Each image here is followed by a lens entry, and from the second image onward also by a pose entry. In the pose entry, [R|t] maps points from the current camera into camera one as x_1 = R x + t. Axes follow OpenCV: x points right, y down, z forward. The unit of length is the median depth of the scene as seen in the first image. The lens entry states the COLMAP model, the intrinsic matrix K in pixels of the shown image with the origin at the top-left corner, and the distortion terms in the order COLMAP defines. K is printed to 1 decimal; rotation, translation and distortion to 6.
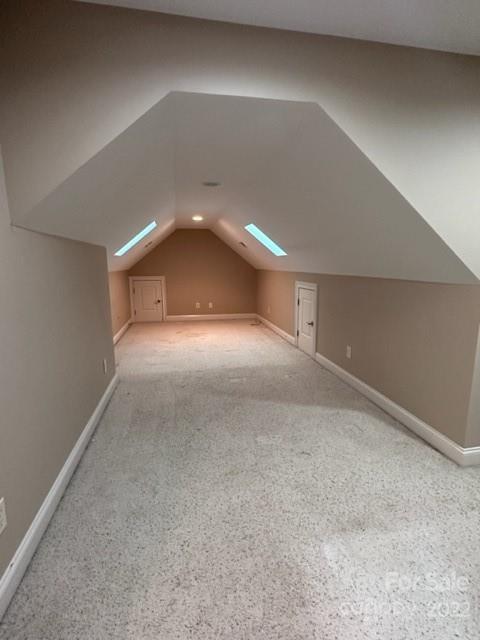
lens RADIAL K [[326.3, 0, 240.0], [0, 326.3, 320.0], [0, 0, 1]] dist [0.001046, -0.000021]
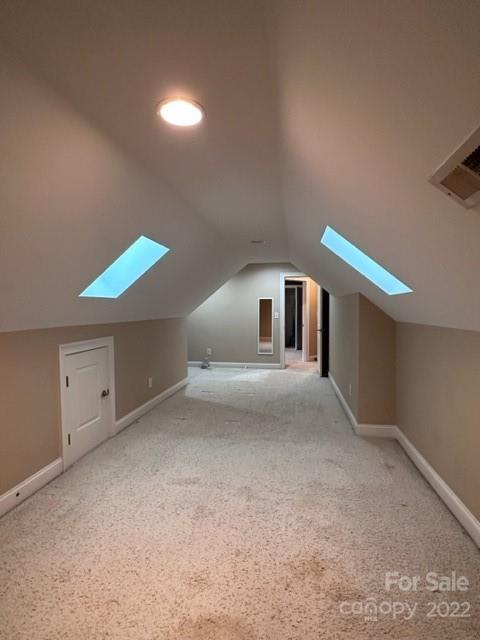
lens RADIAL K [[326.3, 0, 240.0], [0, 326.3, 320.0], [0, 0, 1]] dist [0.001046, -0.000021]
pose [[-0.940484, -0.004952, 0.339801, -0.336258], [0.064095, 0.979364, 0.191672, -0.295883], [-0.333738, 0.202044, -0.920759, 1.705253]]
